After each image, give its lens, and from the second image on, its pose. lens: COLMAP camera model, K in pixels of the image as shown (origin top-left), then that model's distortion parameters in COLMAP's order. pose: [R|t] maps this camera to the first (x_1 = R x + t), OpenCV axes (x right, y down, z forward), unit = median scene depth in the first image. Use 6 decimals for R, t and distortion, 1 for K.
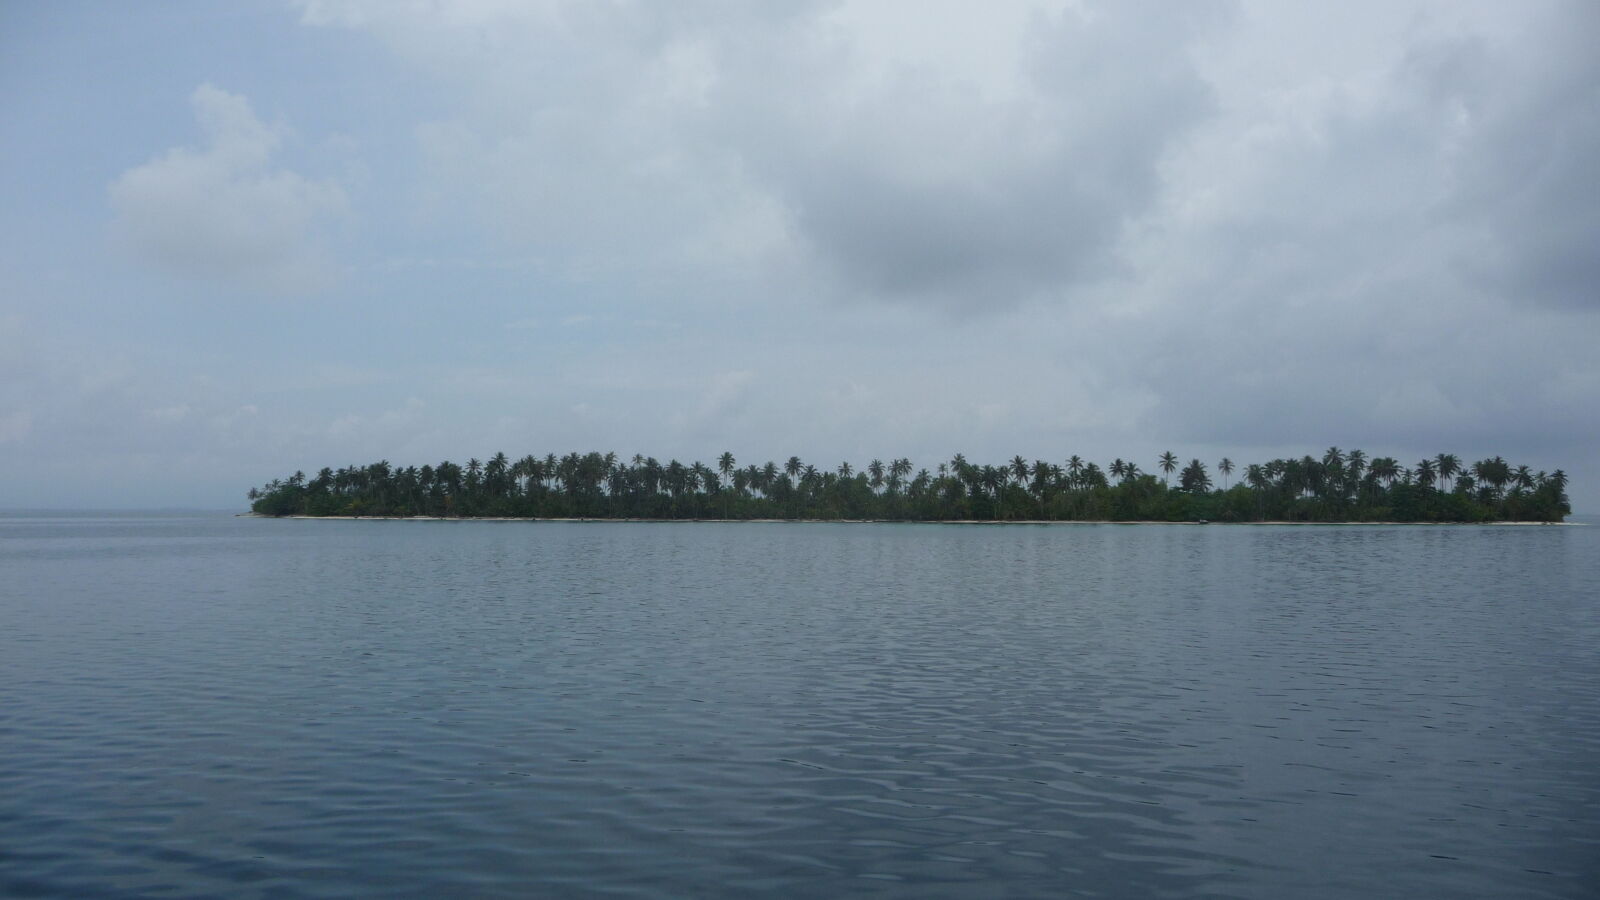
lens RADIAL K [[1233.5, 0, 804.3], [0, 1233.5, 445.8], [0, 0, 1]] dist [-0.008213, -0.003381]
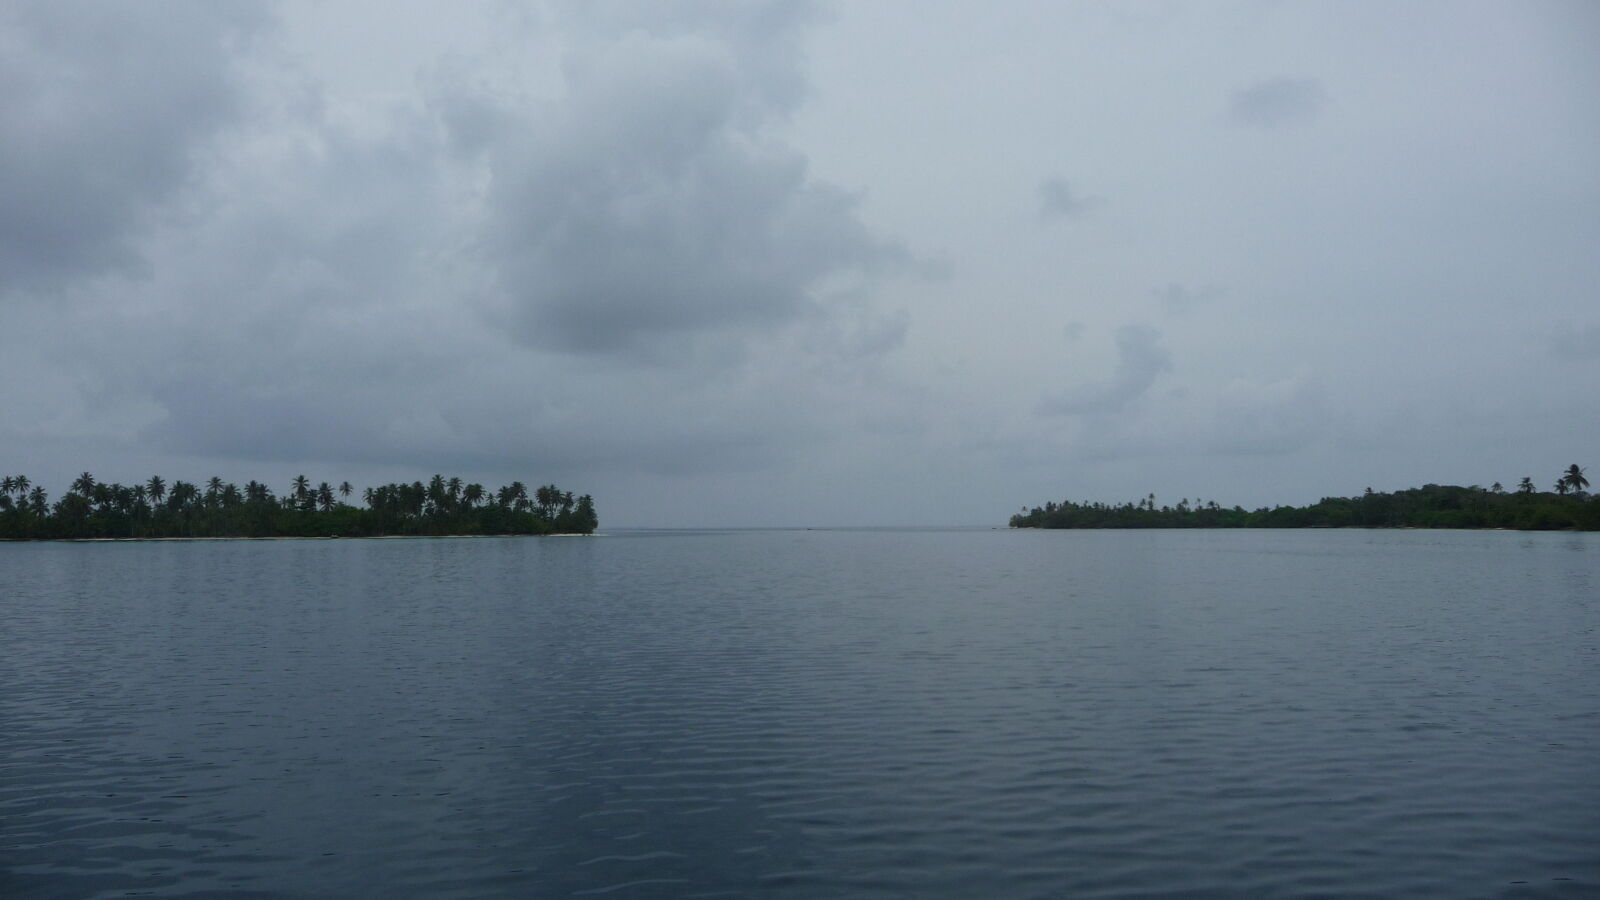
lens RADIAL K [[1233.5, 0, 805.8], [0, 1233.5, 451.1], [0, 0, 1]] dist [-0.008213, -0.003381]
pose [[0.724237, 0.035355, 0.688644, -0.150132], [-0.029476, 0.999359, -0.020307, -0.008106], [-0.688921, -0.005592, 0.724815, -0.141979]]
